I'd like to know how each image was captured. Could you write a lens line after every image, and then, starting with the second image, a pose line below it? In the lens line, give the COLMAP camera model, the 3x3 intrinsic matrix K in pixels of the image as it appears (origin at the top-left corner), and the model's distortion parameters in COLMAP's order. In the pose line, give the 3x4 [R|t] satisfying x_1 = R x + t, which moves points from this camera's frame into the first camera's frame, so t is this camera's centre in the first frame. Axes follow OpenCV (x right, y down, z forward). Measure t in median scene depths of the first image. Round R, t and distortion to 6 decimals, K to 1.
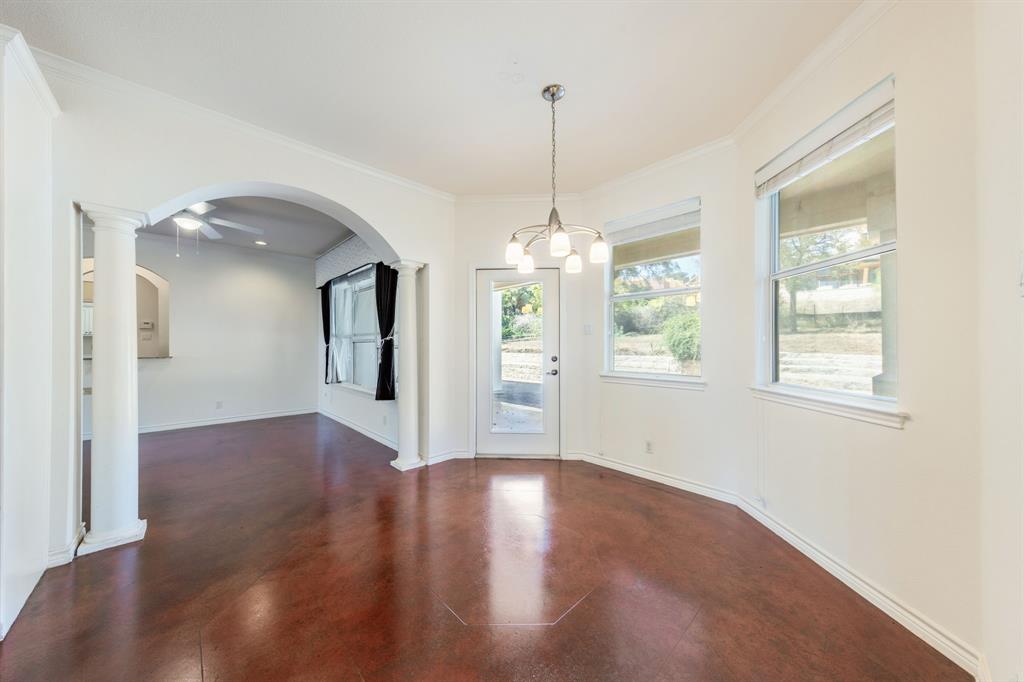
lens RADIAL K [[353.0, 0, 511.0], [0, 353.0, 343.1], [0, 0, 1]] dist [-0.000112, -0.000067]
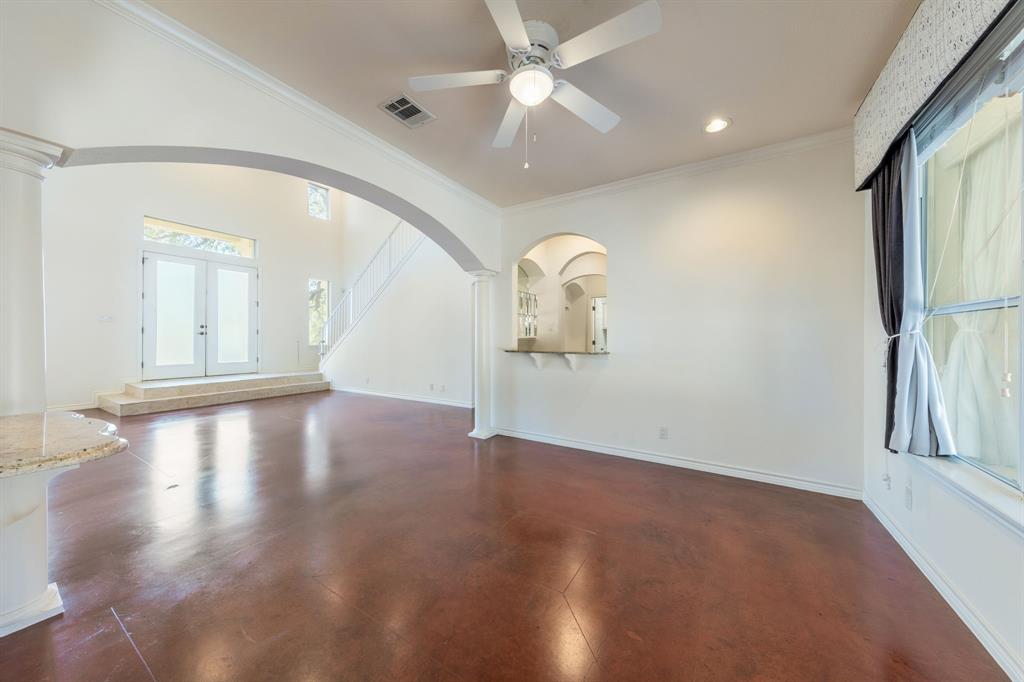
lens RADIAL K [[353.0, 0, 512.2], [0, 353.0, 338.2], [0, 0, 1]] dist [-0.000112, -0.000067]
pose [[0.266766, 0.004095, -0.963753, -0.290831], [-0.001017, 0.999992, 0.003967, 0.006795], [0.963761, -0.000078, 0.266768, 0.556147]]
